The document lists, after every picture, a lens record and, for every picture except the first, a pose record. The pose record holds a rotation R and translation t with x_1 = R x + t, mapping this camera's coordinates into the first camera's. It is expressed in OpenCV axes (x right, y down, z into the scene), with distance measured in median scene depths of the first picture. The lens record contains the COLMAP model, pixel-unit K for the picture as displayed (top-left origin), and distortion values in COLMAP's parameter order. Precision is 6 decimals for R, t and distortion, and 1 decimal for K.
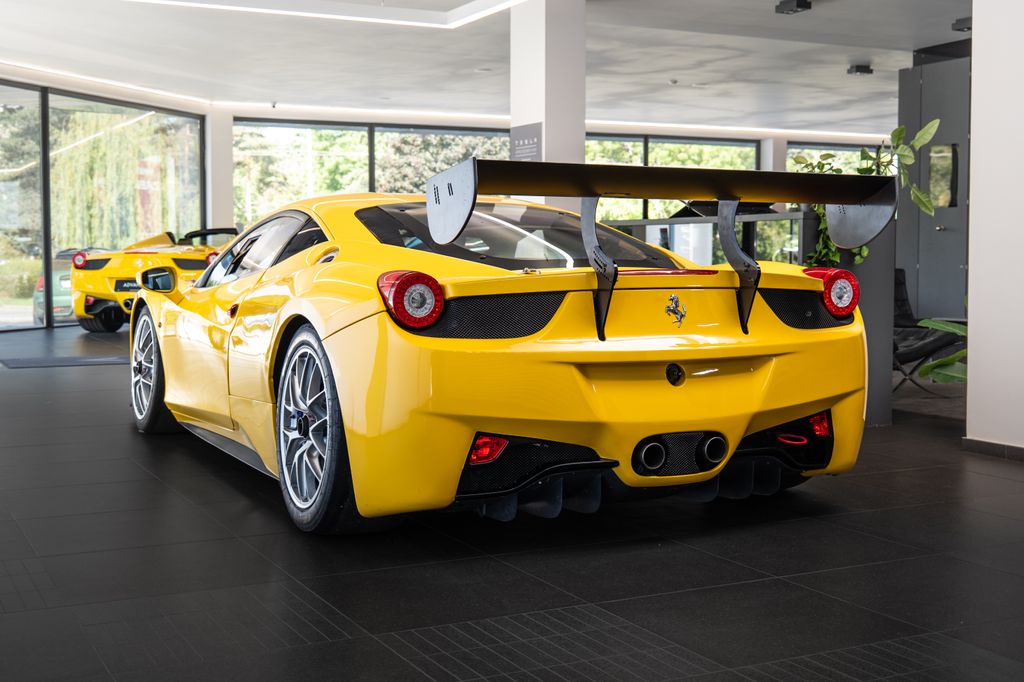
lens RADIAL K [[1347.3, 0, 512.0], [0, 1347.3, 341.0], [0, 0, 1]] dist [-0.012859, 0.017271]
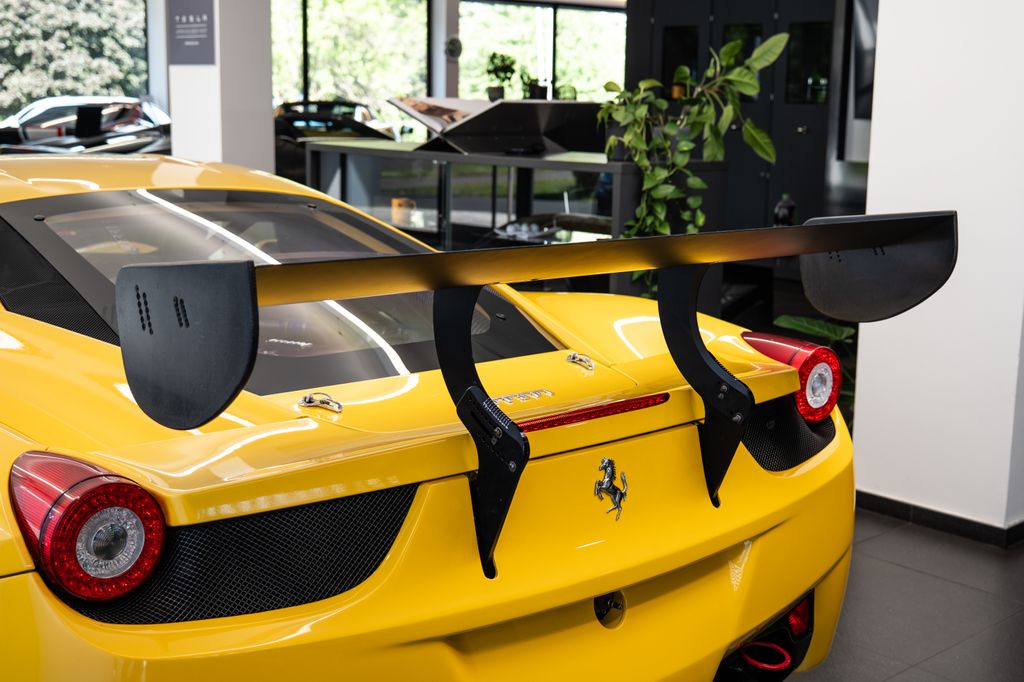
lens RADIAL K [[1347.3, 0, 512.0], [0, 1347.3, 341.0], [0, 0, 1]] dist [-0.012859, 0.017271]
pose [[0.963034, -0.032948, 0.267356, -0.050368], [0.000232, 0.992593, 0.121490, -0.132085], [-0.269379, -0.116937, 0.955908, 0.473472]]
